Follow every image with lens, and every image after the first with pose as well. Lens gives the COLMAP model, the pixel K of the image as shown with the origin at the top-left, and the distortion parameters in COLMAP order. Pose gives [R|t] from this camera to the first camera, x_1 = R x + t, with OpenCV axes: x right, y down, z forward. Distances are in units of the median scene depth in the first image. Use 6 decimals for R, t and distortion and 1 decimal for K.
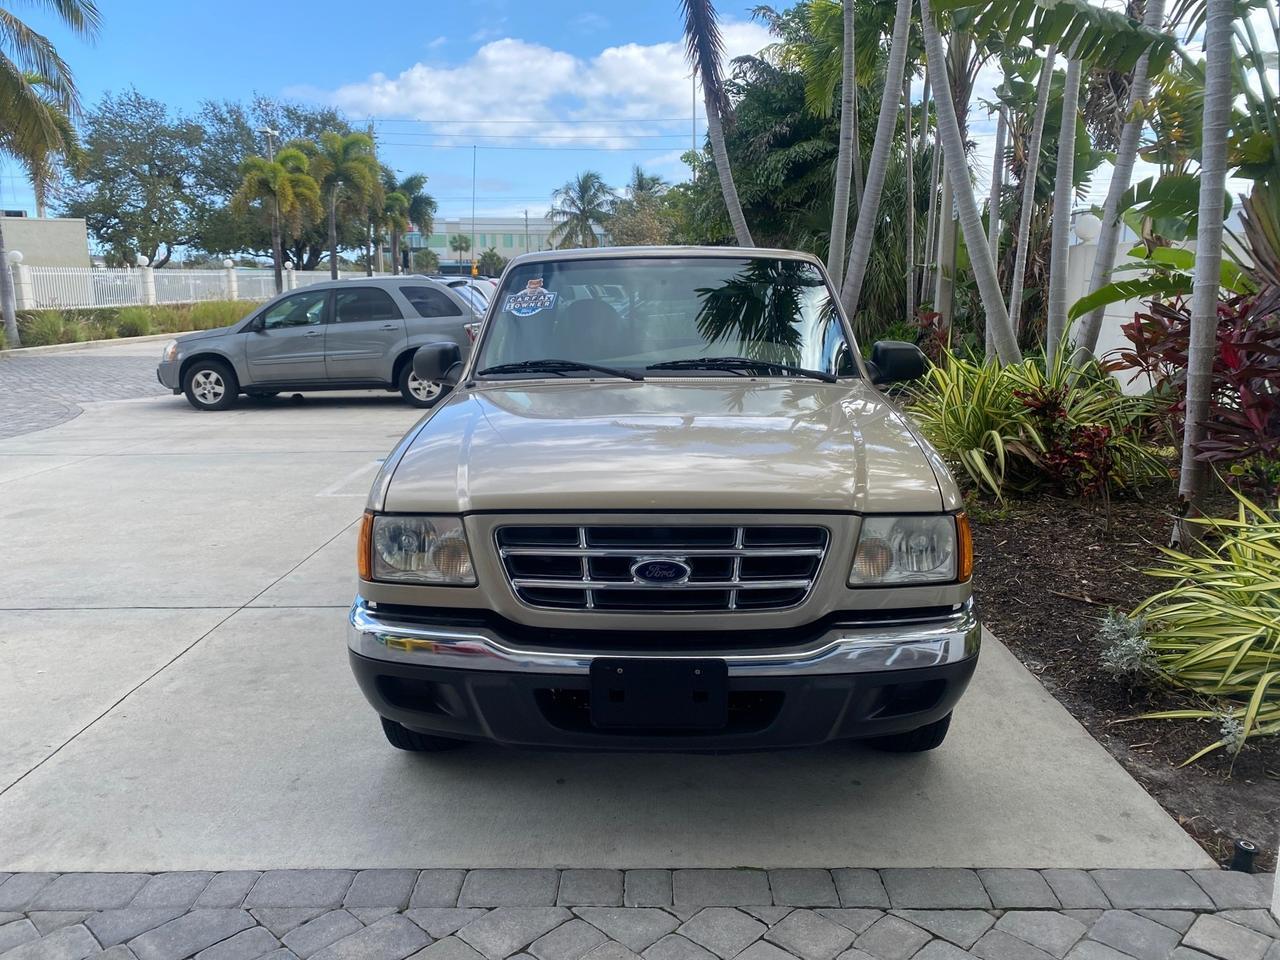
lens RADIAL K [[980.6, 0, 642.1], [0, 980.6, 471.6], [0, 0, 1]] dist [0.009931, -0.000141]
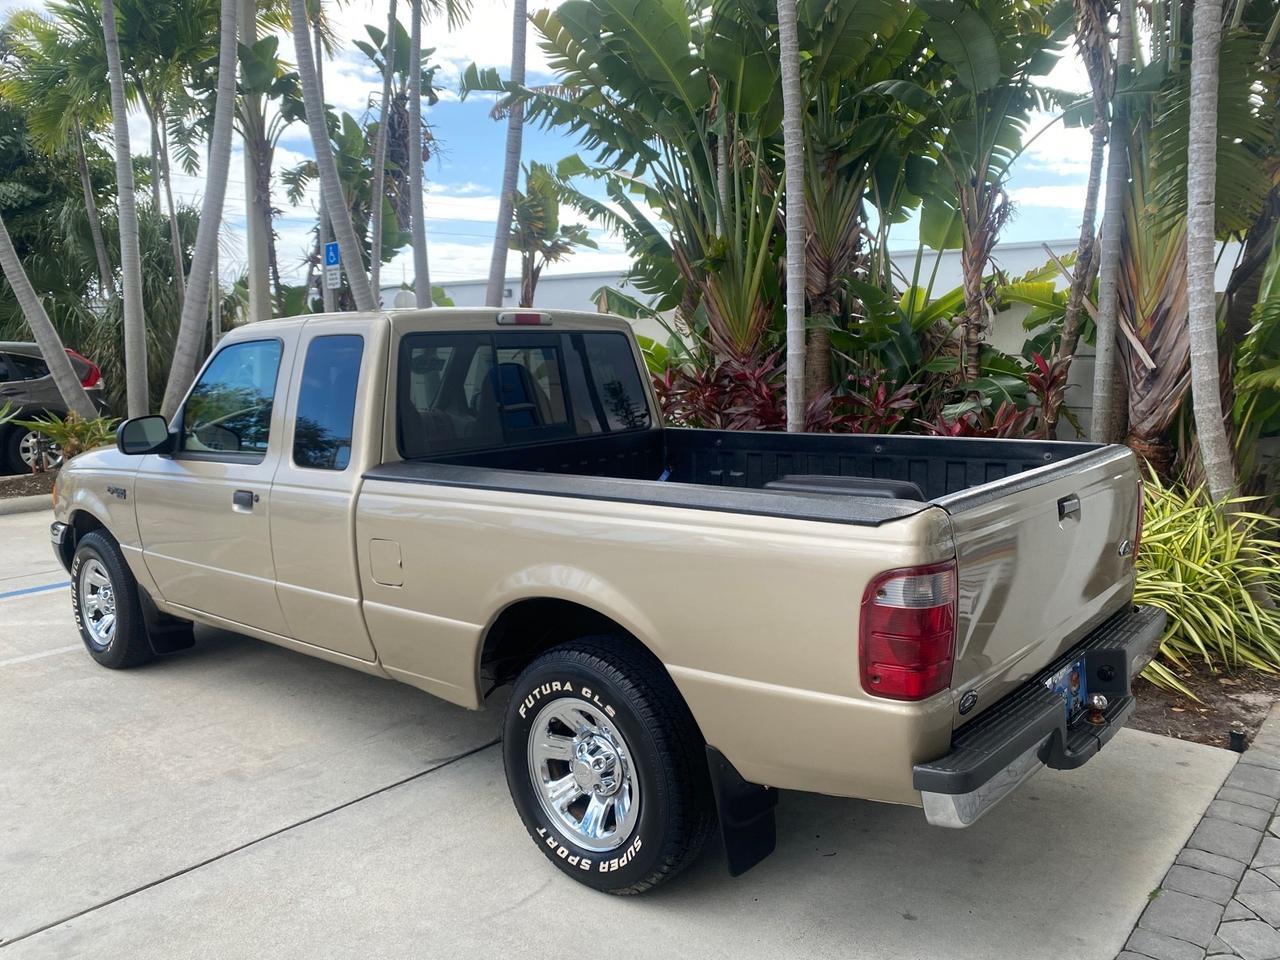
lens RADIAL K [[979.6, 0, 640.0], [0, 979.6, 476.1], [0, 0, 1]] dist [0.014504, -0.008366]
pose [[0.638825, -0.092597, 0.763759, -0.162783], [0.144370, 0.989523, -0.000787, -0.018965], [-0.755685, 0.110767, 0.645501, 0.110395]]
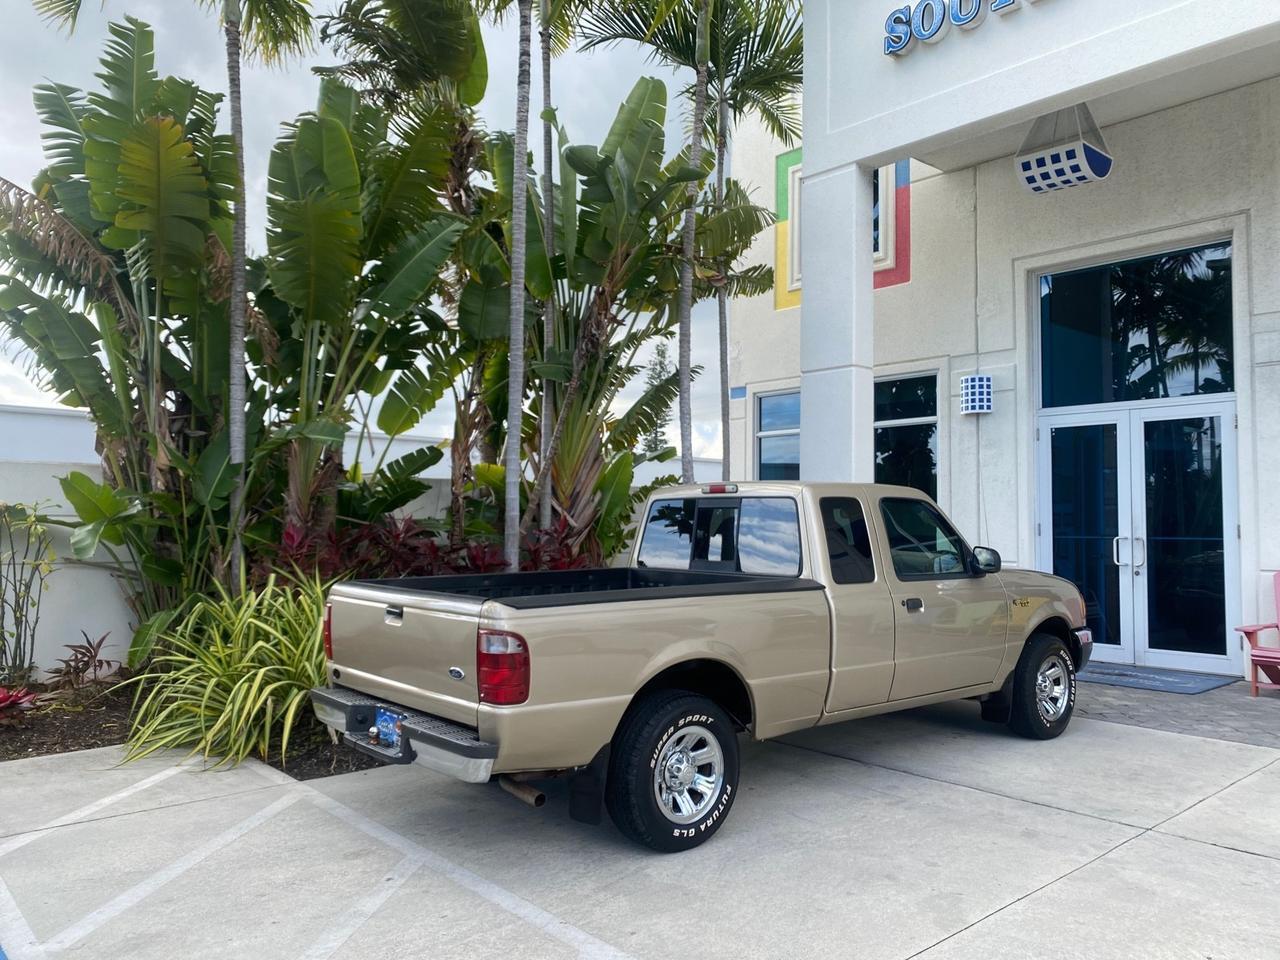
lens RADIAL K [[974.3, 0, 642.5], [0, 974.3, 473.8], [0, 0, 1]] dist [0.012139, -0.006710]
pose [[-0.665543, 0.045580, 0.744966, -0.243483], [0.145286, 0.986952, 0.069411, -0.104643], [-0.732082, 0.154430, -0.663481, 0.588005]]
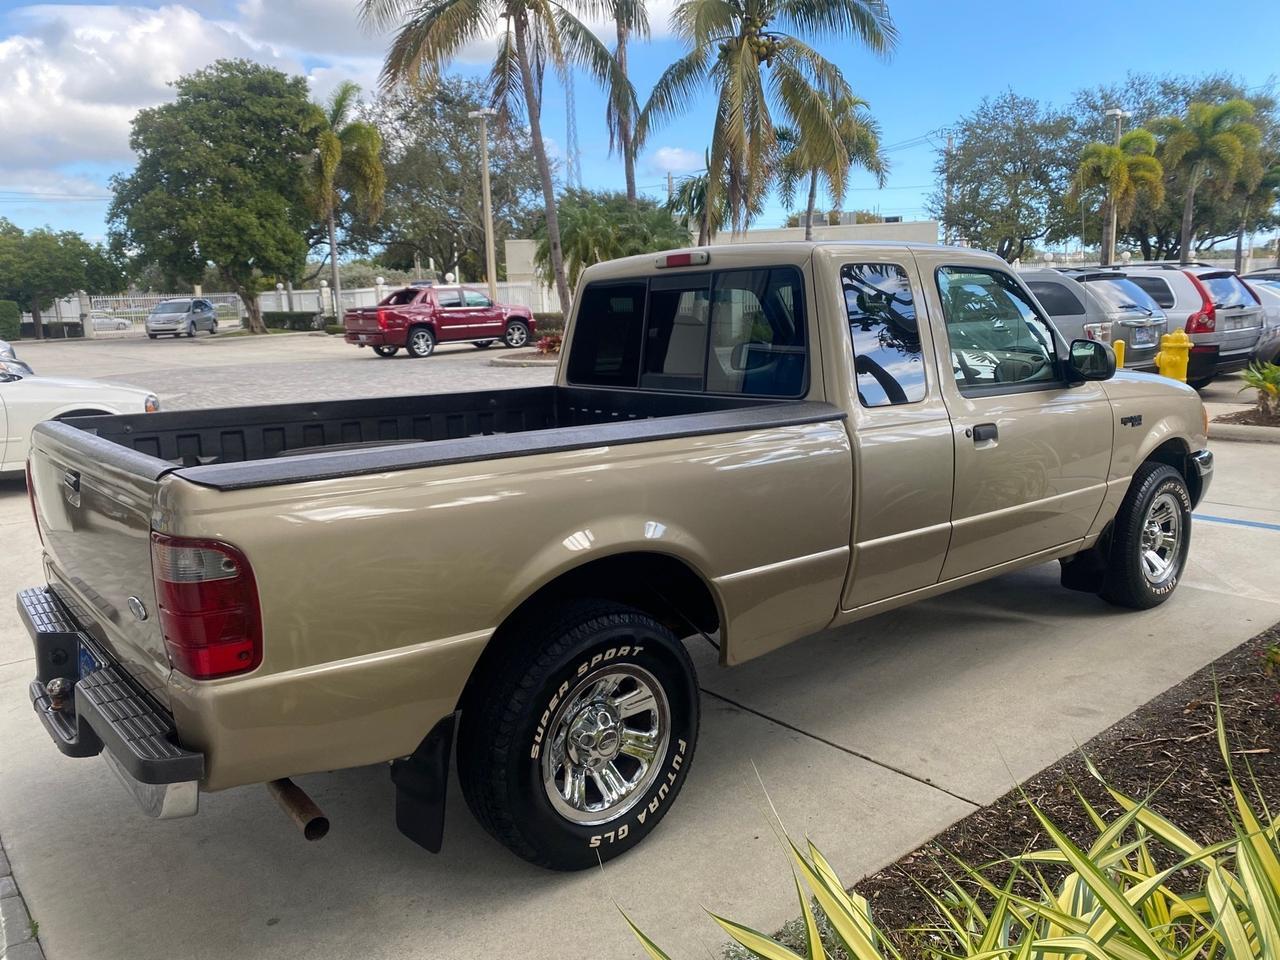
lens RADIAL K [[978.7, 0, 641.4], [0, 978.7, 479.1], [0, 0, 1]] dist [0.012432, -0.003943]
pose [[0.650185, 0.133891, -0.747886, 0.183043], [-0.122061, 0.989972, 0.071116, -0.026050], [0.749907, 0.045049, 0.660007, 0.127727]]
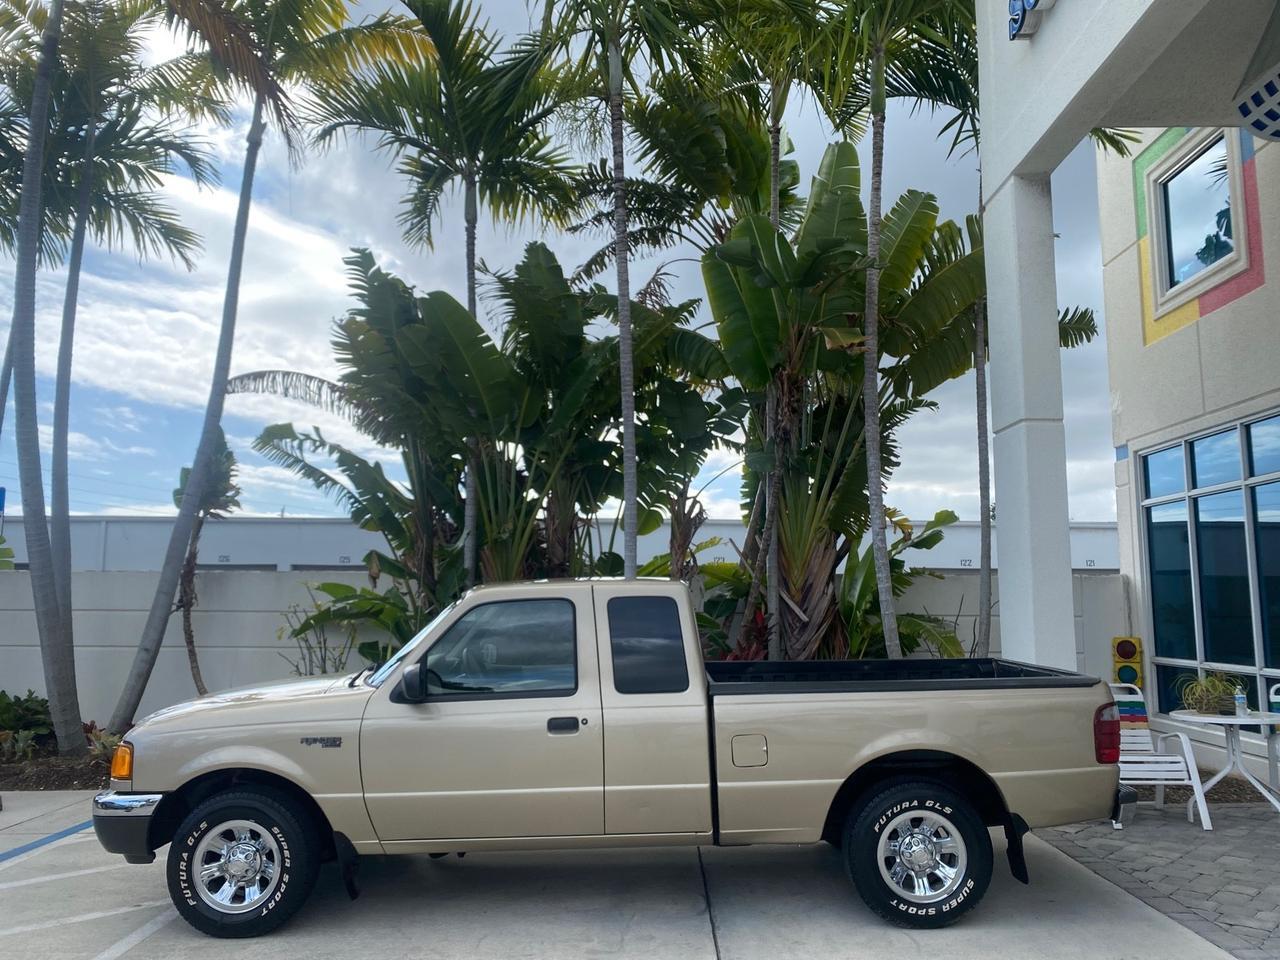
lens RADIAL K [[973.3, 0, 639.8], [0, 973.3, 463.7], [0, 0, 1]] dist [0.009780, -0.001431]
pose [[-0.000010, 0.152446, 0.988312, -0.350885], [0.188612, 0.970574, -0.149708, -0.055835], [-0.982052, 0.186406, -0.028763, 0.303323]]
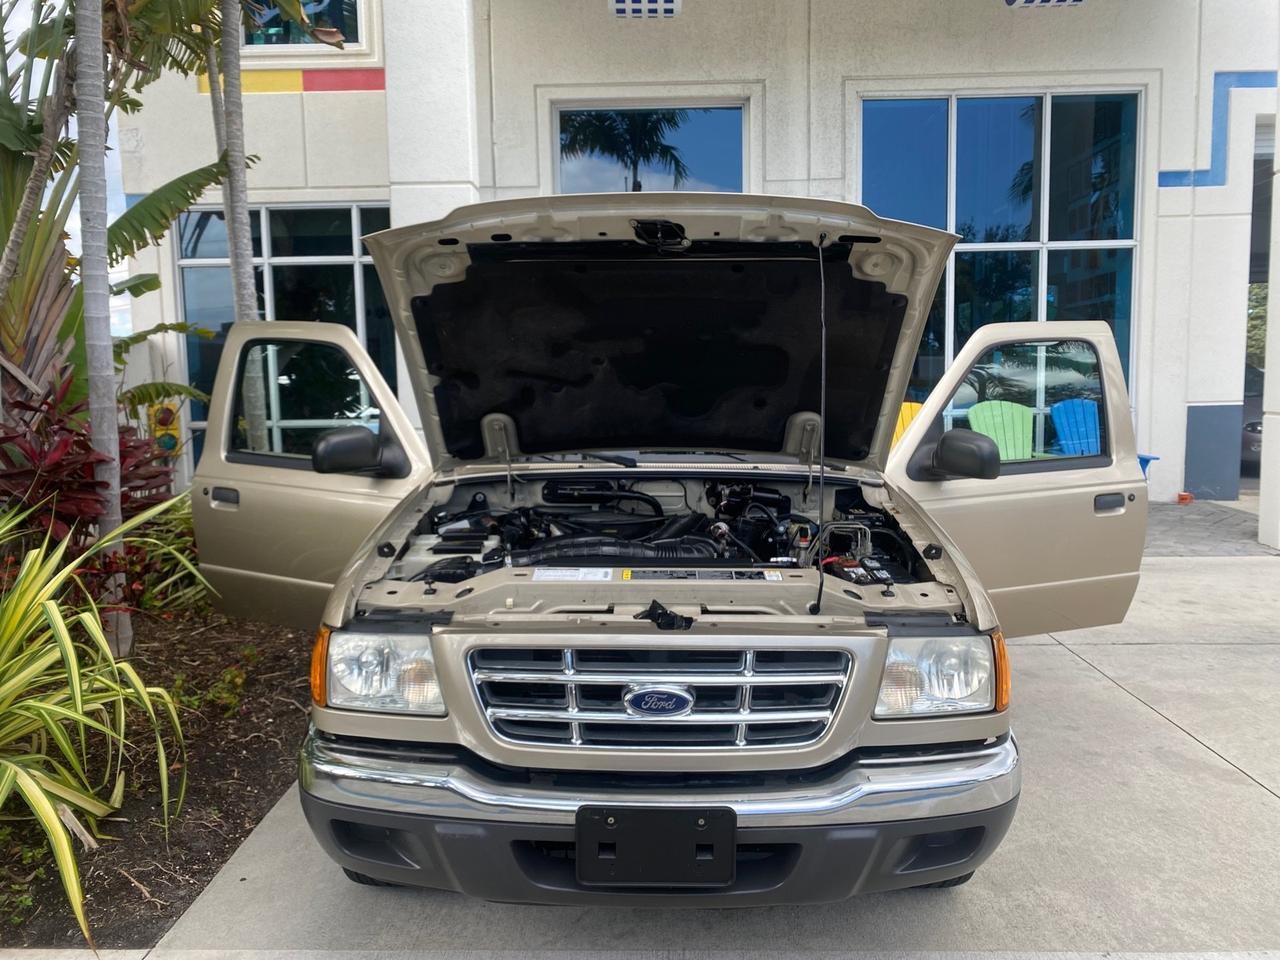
lens RADIAL K [[978.7, 0, 641.4], [0, 978.7, 479.1], [0, 0, 1]] dist [0.012432, -0.003943]
pose [[-0.999564, 0.025970, 0.014024, 0.011474], [0.028957, 0.954822, 0.295763, -0.110458], [-0.005710, 0.296040, -0.955158, 0.595759]]
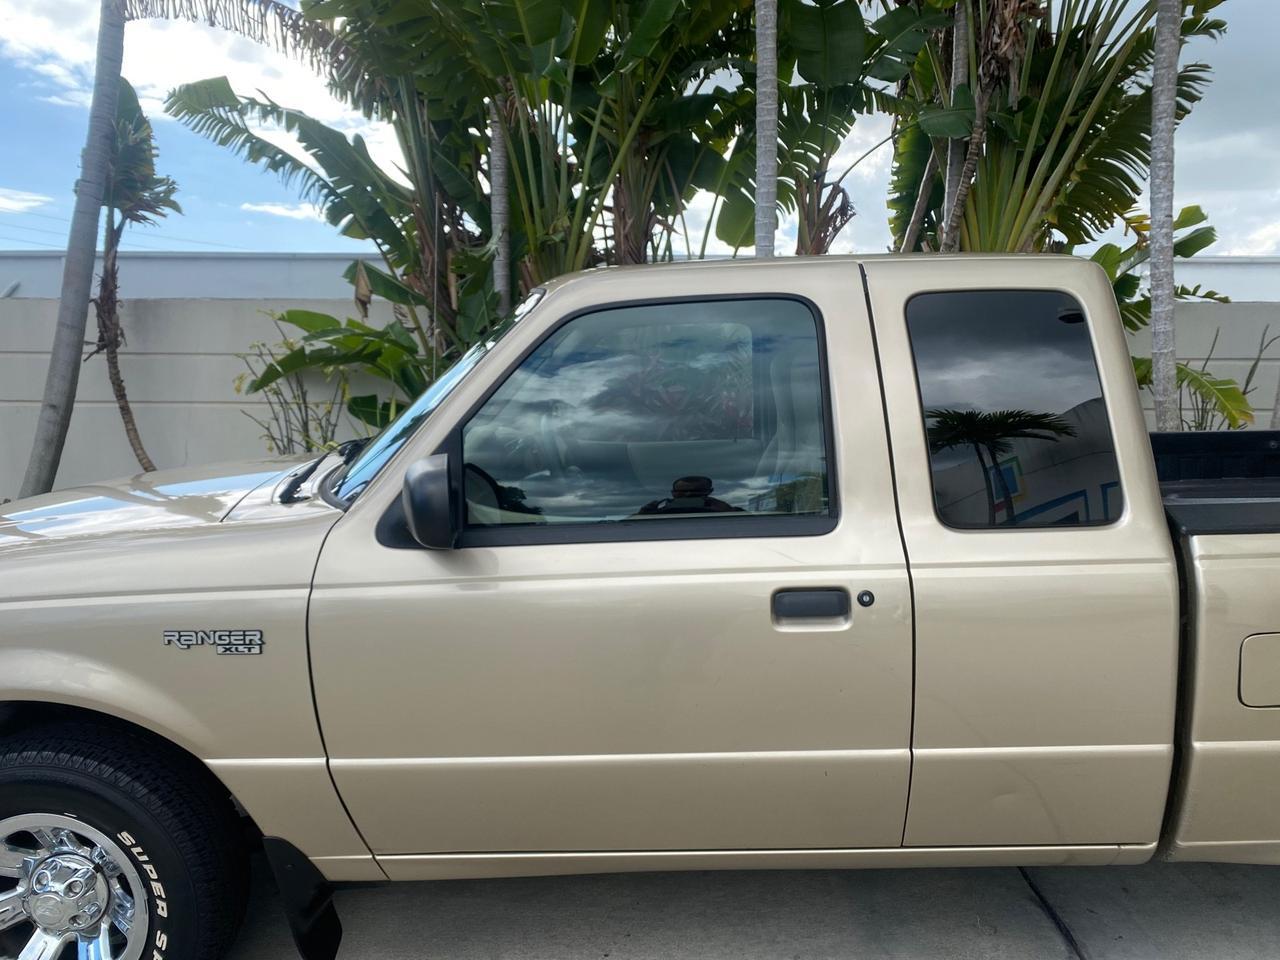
lens RADIAL K [[980.6, 0, 642.1], [0, 980.6, 471.6], [0, 0, 1]] dist [0.009931, -0.000141]
pose [[0.010317, -0.105410, 0.994375, -0.162258], [0.188402, 0.976823, 0.101595, -0.059324], [-0.982038, 0.186294, 0.029937, 0.346295]]
